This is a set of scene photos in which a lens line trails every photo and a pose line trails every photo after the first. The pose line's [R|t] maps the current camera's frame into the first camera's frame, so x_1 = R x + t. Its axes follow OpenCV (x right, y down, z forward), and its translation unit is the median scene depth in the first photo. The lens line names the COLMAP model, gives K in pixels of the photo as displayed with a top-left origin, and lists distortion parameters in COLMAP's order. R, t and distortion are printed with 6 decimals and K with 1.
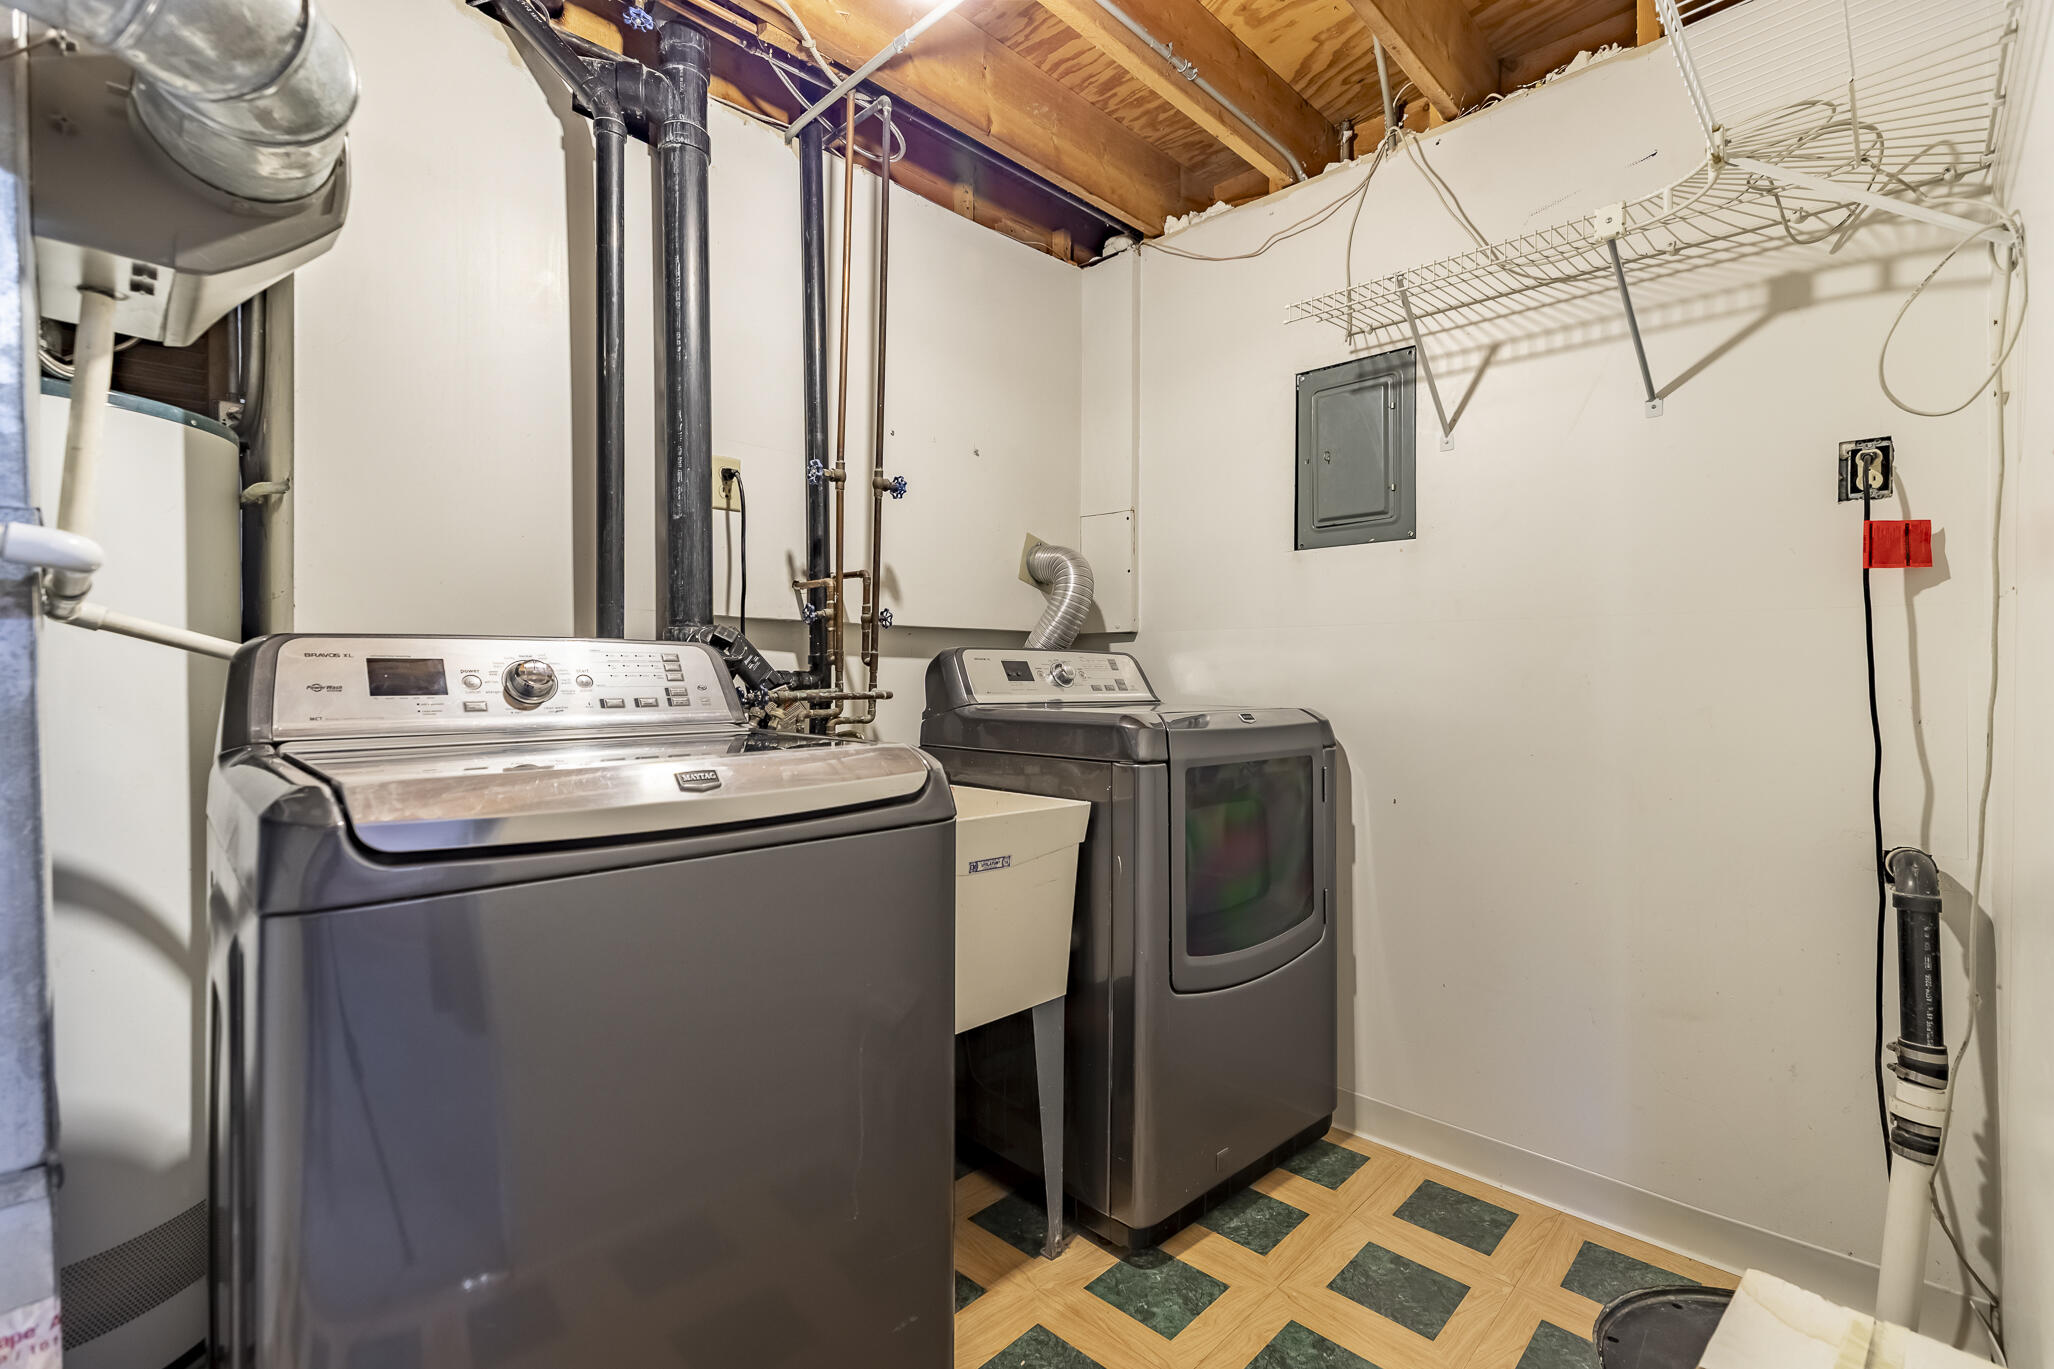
lens RADIAL K [[918.1, 0, 1033.5], [0, 918.1, 673.0], [0, 0, 1]] dist [0.005490, -0.001215]
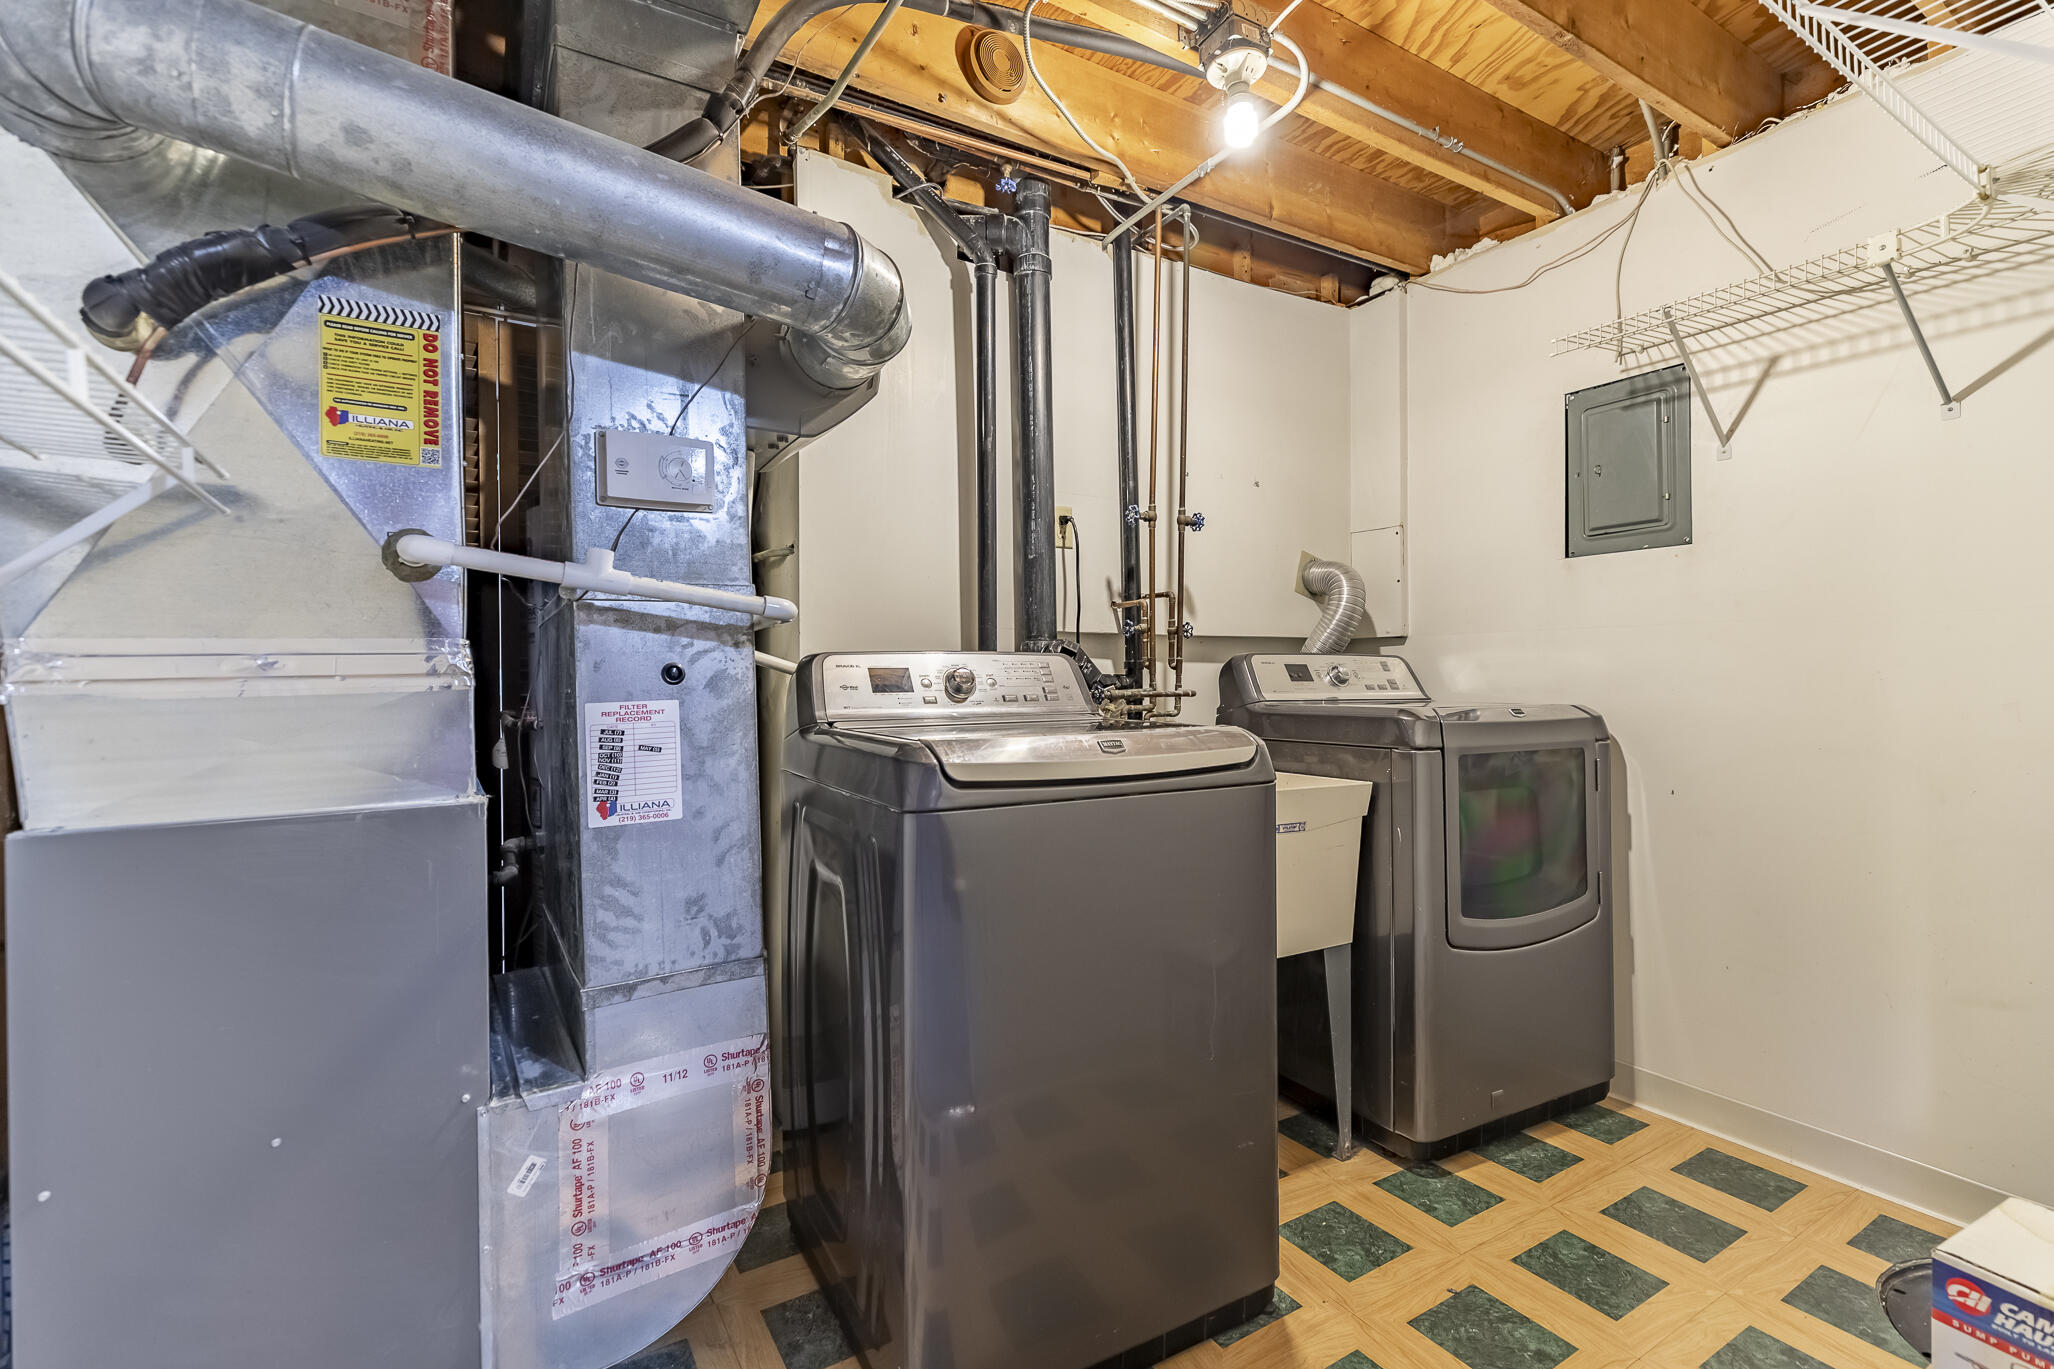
lens RADIAL K [[918.1, 0, 1033.5], [0, 918.1, 673.0], [0, 0, 1]] dist [0.005490, -0.001215]
pose [[0.965902, -0.009654, -0.258728, -0.045181], [0.008582, 0.999949, -0.005269, 0.001472], [0.258766, 0.002869, 0.965936, -0.228188]]
